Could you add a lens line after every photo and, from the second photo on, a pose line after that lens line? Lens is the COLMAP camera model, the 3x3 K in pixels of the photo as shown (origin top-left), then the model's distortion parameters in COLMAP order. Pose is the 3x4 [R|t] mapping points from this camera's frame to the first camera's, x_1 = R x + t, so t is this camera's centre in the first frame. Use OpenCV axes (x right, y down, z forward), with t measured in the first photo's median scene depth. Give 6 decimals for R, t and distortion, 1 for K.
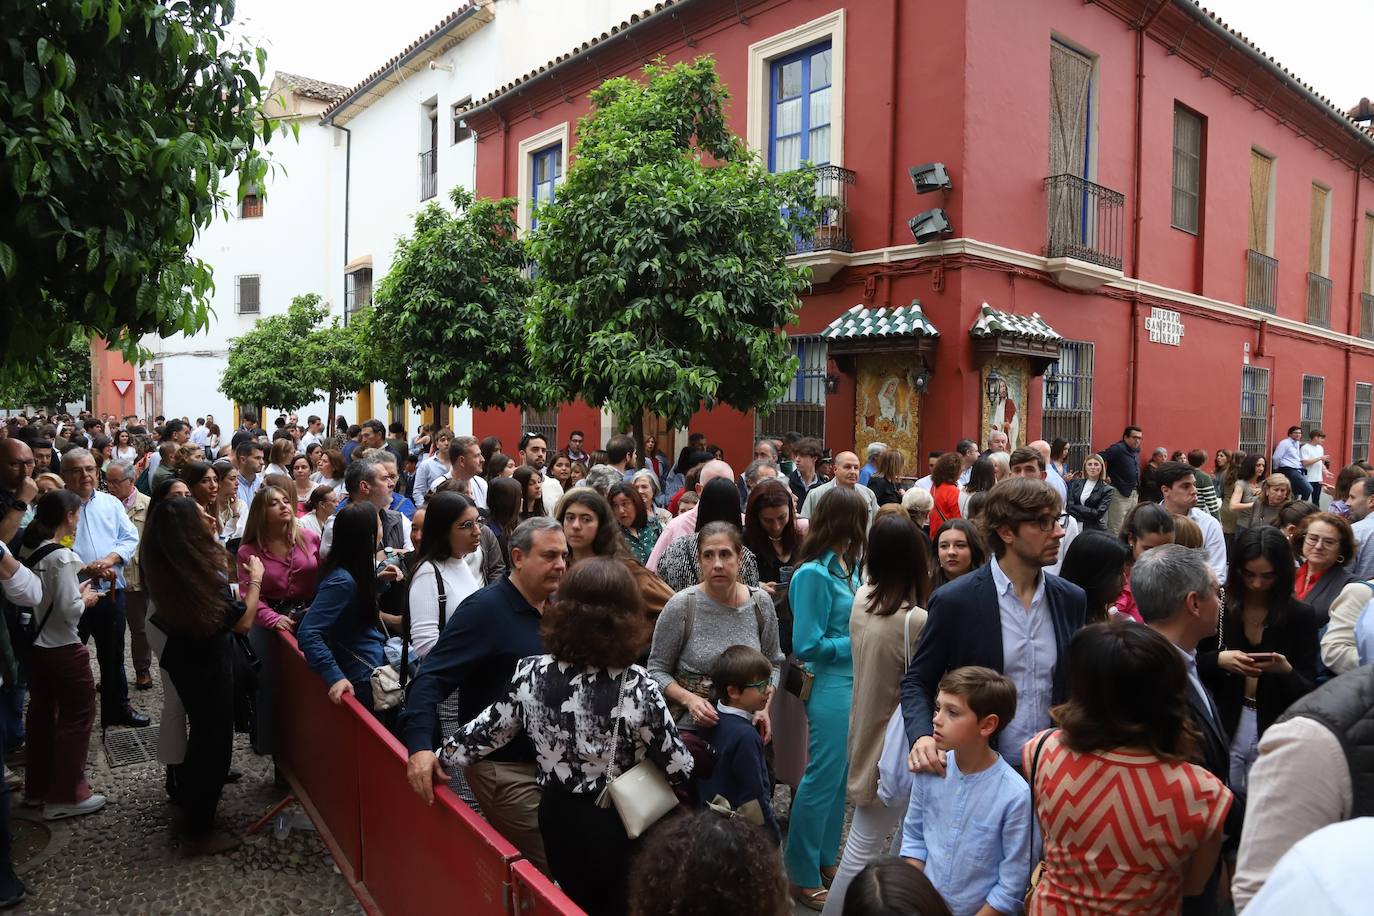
lens RADIAL K [[946.5, 0, 683.2], [0, 946.5, 468.2], [0, 0, 1]] dist [-0.114145, 0.061003]
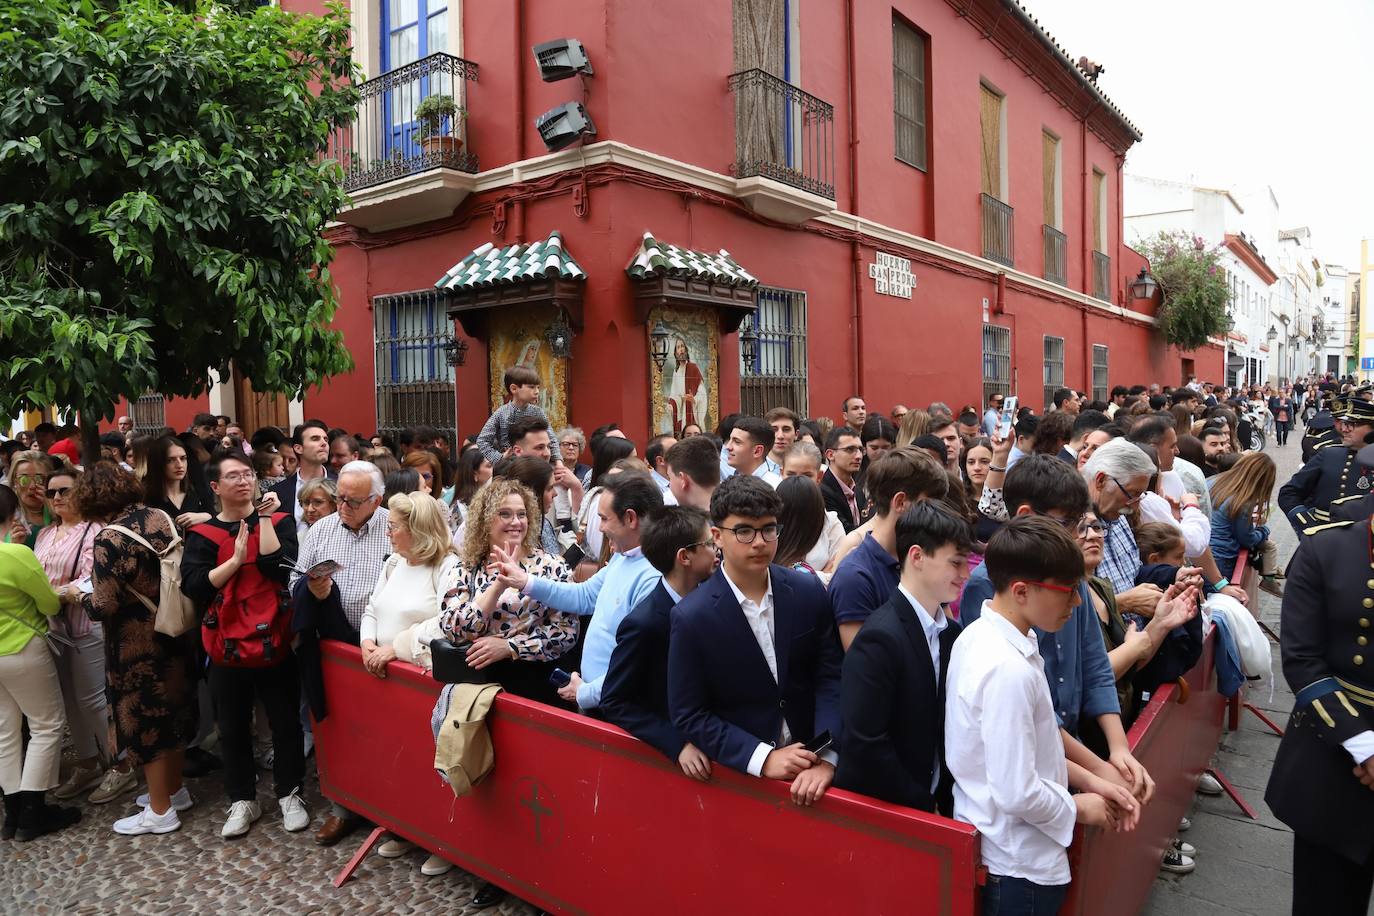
lens RADIAL K [[946.5, 0, 683.2], [0, 946.5, 468.2], [0, 0, 1]] dist [-0.114145, 0.061003]
pose [[0.971969, -0.054840, 0.228626, 0.160133], [0.052562, 0.998489, 0.016047, -0.002329], [-0.229160, -0.003580, 0.973382, 0.254746]]
